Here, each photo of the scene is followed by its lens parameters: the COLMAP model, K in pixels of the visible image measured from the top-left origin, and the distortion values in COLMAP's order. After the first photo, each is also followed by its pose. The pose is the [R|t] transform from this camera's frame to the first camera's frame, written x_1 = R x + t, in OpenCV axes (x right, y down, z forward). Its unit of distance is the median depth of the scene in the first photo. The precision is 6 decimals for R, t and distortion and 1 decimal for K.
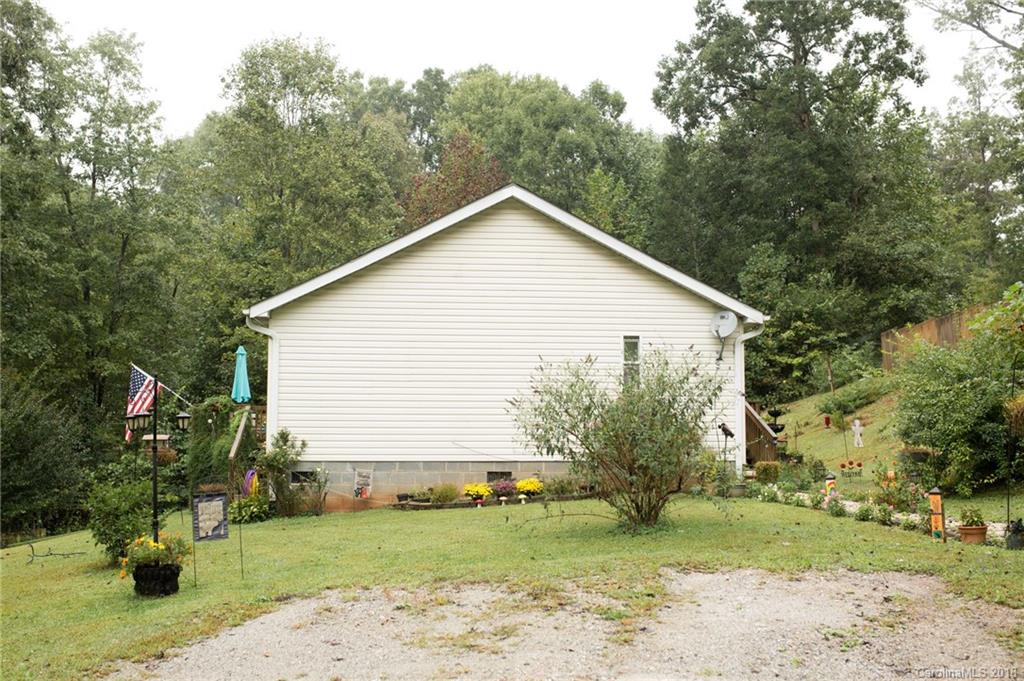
lens RADIAL K [[973.8, 0, 510.1], [0, 973.8, 338.6], [0, 0, 1]] dist [-0.061726, 0.098255]
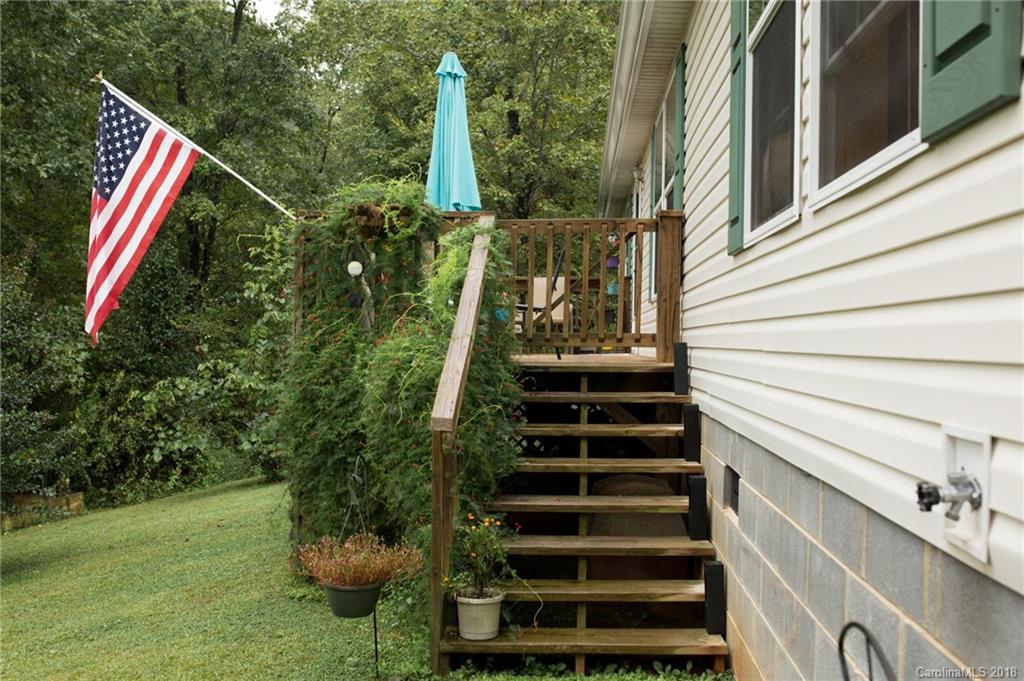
lens RADIAL K [[973.8, 0, 510.1], [0, 973.8, 338.6], [0, 0, 1]] dist [-0.061726, 0.098255]
pose [[0.985685, 0.014554, -0.167968, -0.218225], [0.003695, 0.994163, 0.107826, 0.075142], [0.168557, -0.106903, 0.979878, 0.730218]]
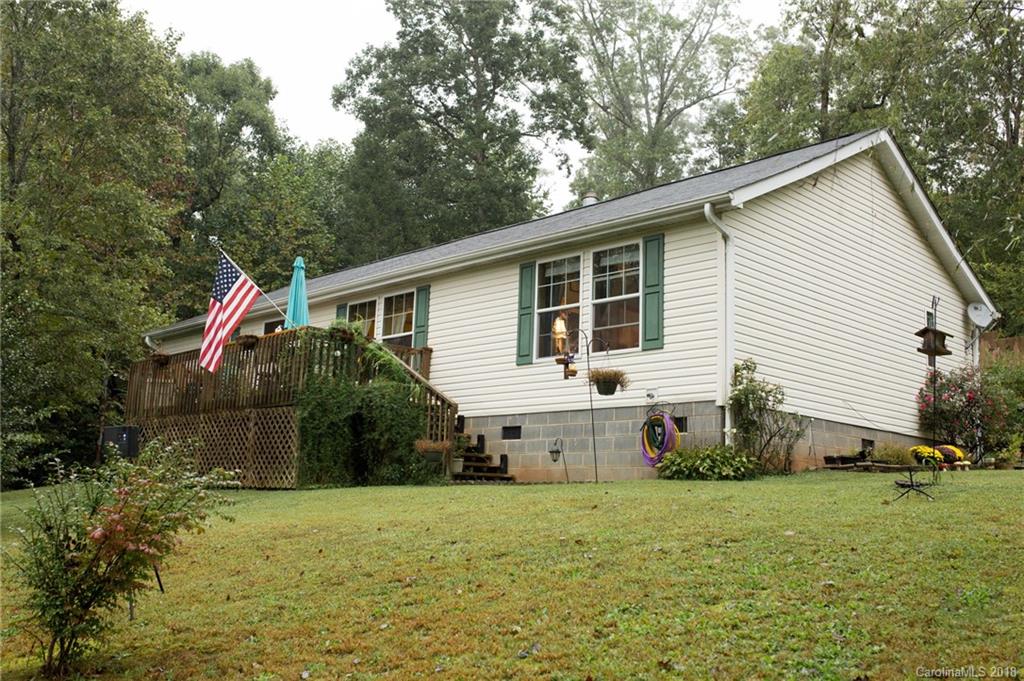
lens RADIAL K [[973.8, 0, 510.1], [0, 973.8, 338.6], [0, 0, 1]] dist [-0.061726, 0.098255]
pose [[0.784813, 0.135459, 0.604748, -0.627418], [-0.103791, 0.990767, -0.087230, 0.121452], [-0.610980, 0.005692, 0.791626, 0.388269]]
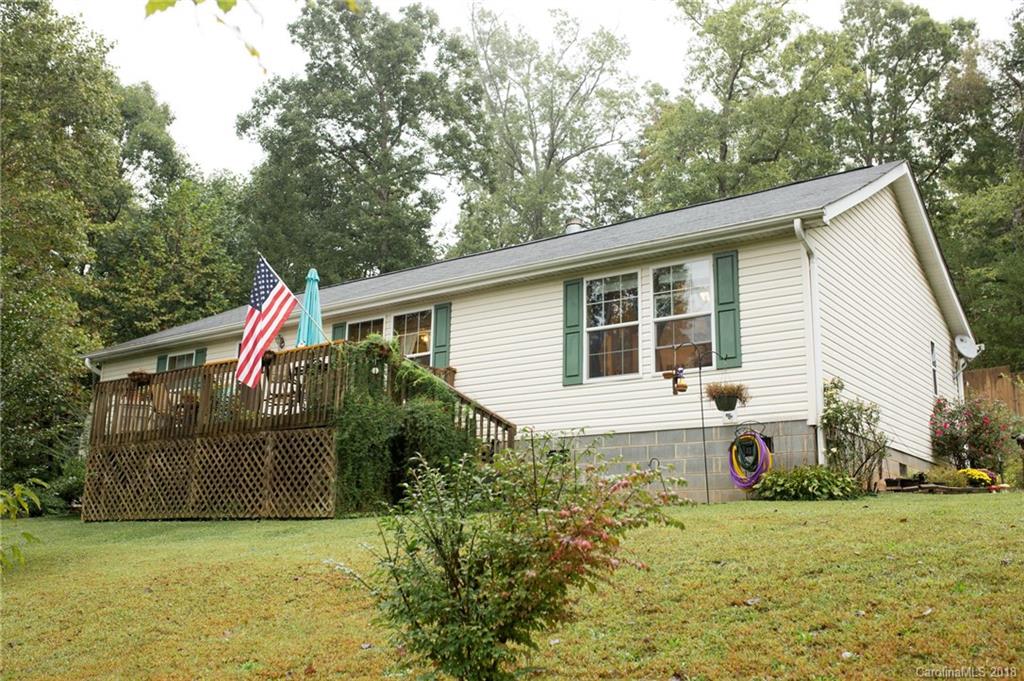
lens RADIAL K [[947.9, 0, 506.8], [0, 947.9, 341.9], [0, 0, 1]] dist [-0.064260, 0.100106]
pose [[0.679152, 0.175771, 0.712641, -0.691415], [-0.102190, 0.984091, -0.145335, 0.147017], [-0.726849, 0.025880, 0.686309, 0.517425]]
